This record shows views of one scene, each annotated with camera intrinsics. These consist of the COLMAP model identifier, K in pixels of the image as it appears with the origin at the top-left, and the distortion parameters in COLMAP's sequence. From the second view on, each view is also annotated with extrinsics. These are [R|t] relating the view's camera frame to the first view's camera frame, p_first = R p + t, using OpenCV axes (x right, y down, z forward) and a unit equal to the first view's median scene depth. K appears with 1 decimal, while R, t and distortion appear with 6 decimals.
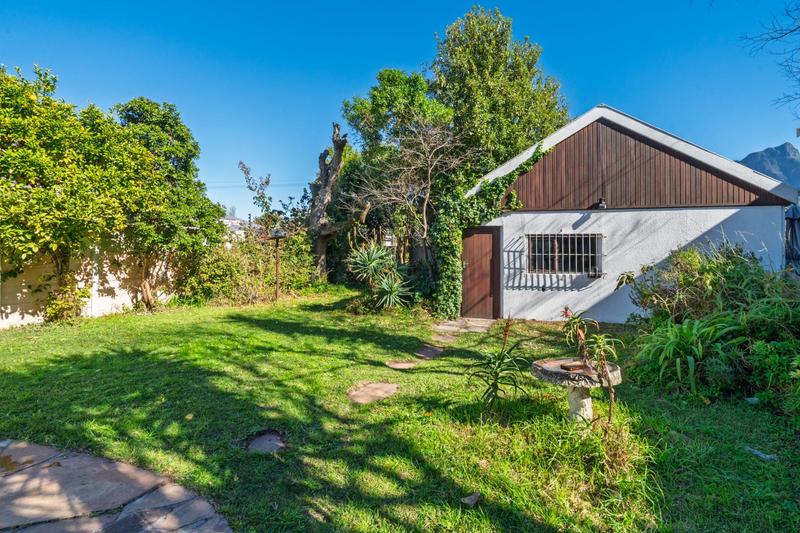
lens RADIAL K [[380.2, 0, 435.2], [0, 380.2, 249.6], [0, 0, 1]] dist [-0.013960, 0.003335]
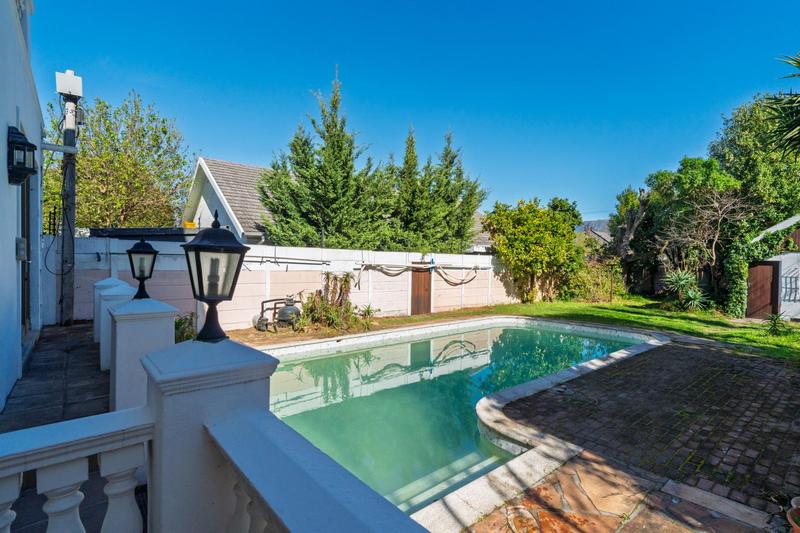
lens RADIAL K [[400.1, 0, 432.0], [0, 400.1, 268.9], [0, 0, 1]] dist [-0.014382, 0.004917]
pose [[0.849726, 0.019407, -0.526868, -0.181161], [-0.013933, 0.999800, 0.014355, -0.032435], [0.527041, -0.004857, 0.849826, -1.132843]]
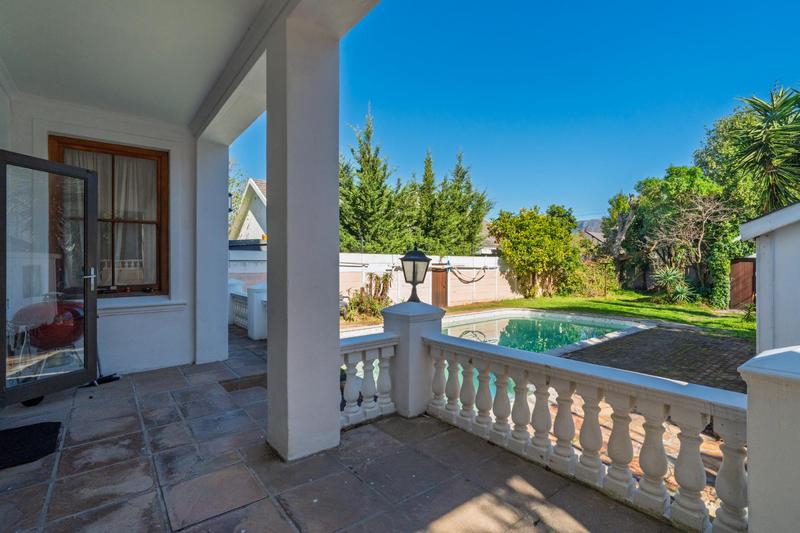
lens RADIAL K [[380.2, 0, 407.6], [0, 380.2, 265.0], [0, 0, 1]] dist [-0.013960, 0.003335]
pose [[0.817325, 0.000705, -0.576177, -0.150395], [0.000820, 0.999997, 0.002387, -0.033696], [0.576176, -0.002423, 0.817322, -1.343322]]
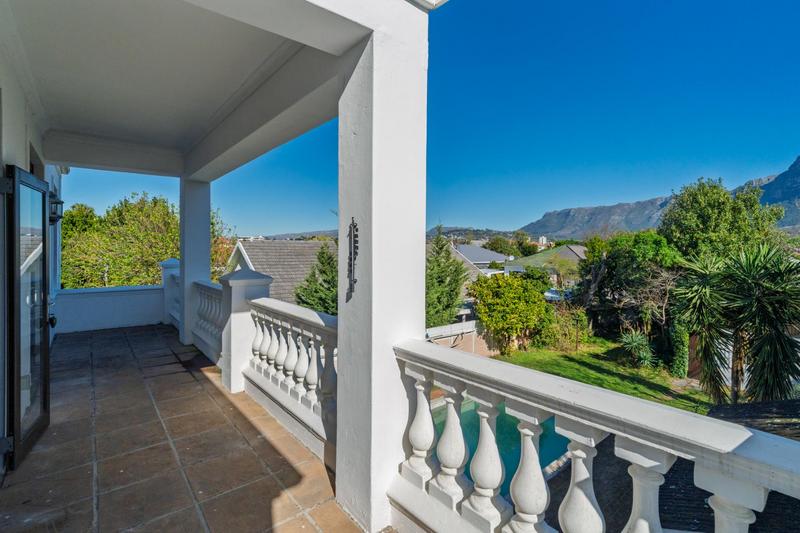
lens RADIAL K [[380.2, 0, 404.1], [0, 380.2, 253.7], [0, 0, 1]] dist [-0.013960, 0.003335]
pose [[0.829110, 0.011588, -0.558965, -0.062845], [-0.005235, 0.999902, 0.012964, -0.475046], [0.559061, -0.007822, 0.829090, -1.407143]]
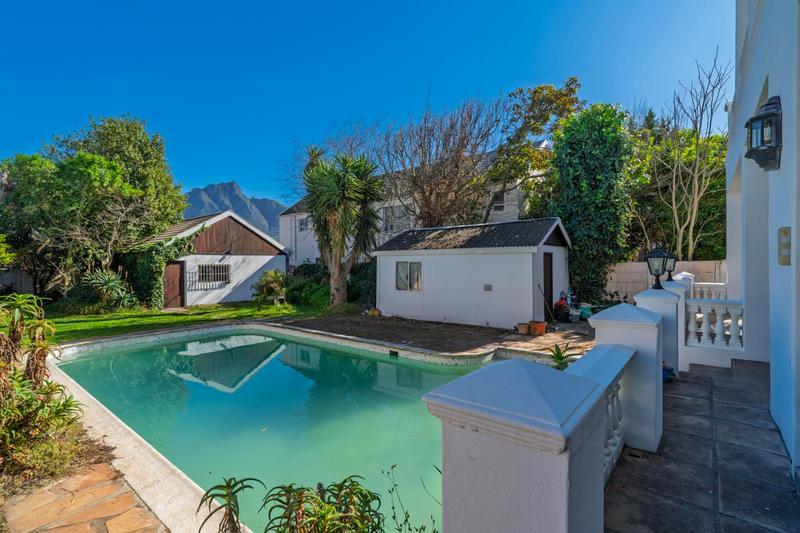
lens RADIAL K [[380.2, 0, 399.7], [0, 380.2, 264.4], [0, 0, 1]] dist [-0.013960, 0.003335]
pose [[0.397432, -0.006253, 0.917610, -1.212413], [0.012549, 0.999920, 0.001378, -0.030153], [-0.917546, 0.010967, 0.397479, -0.842859]]
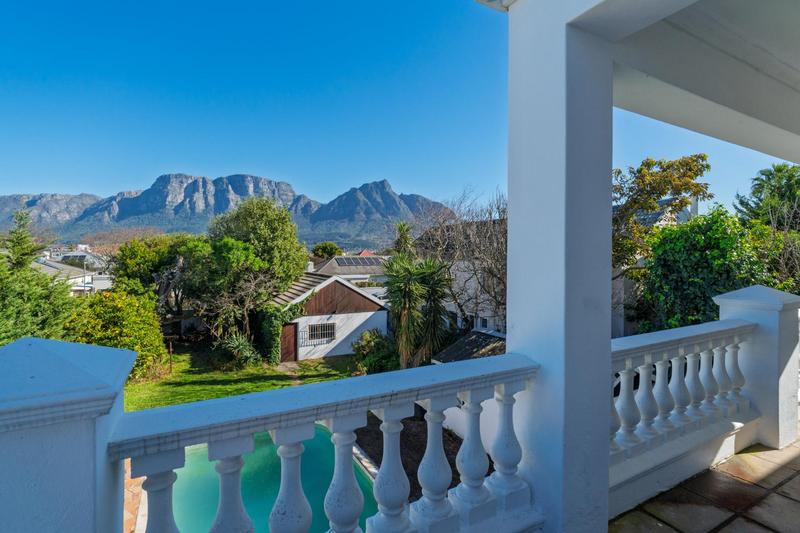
lens RADIAL K [[380.2, 0, 395.9], [0, 380.2, 260.1], [0, 0, 1]] dist [-0.013960, 0.003335]
pose [[0.709698, -0.007904, 0.704462, -1.063766], [-0.001908, 0.999912, 0.013141, -0.480882], [-0.704504, -0.010670, 0.709620, -1.122082]]
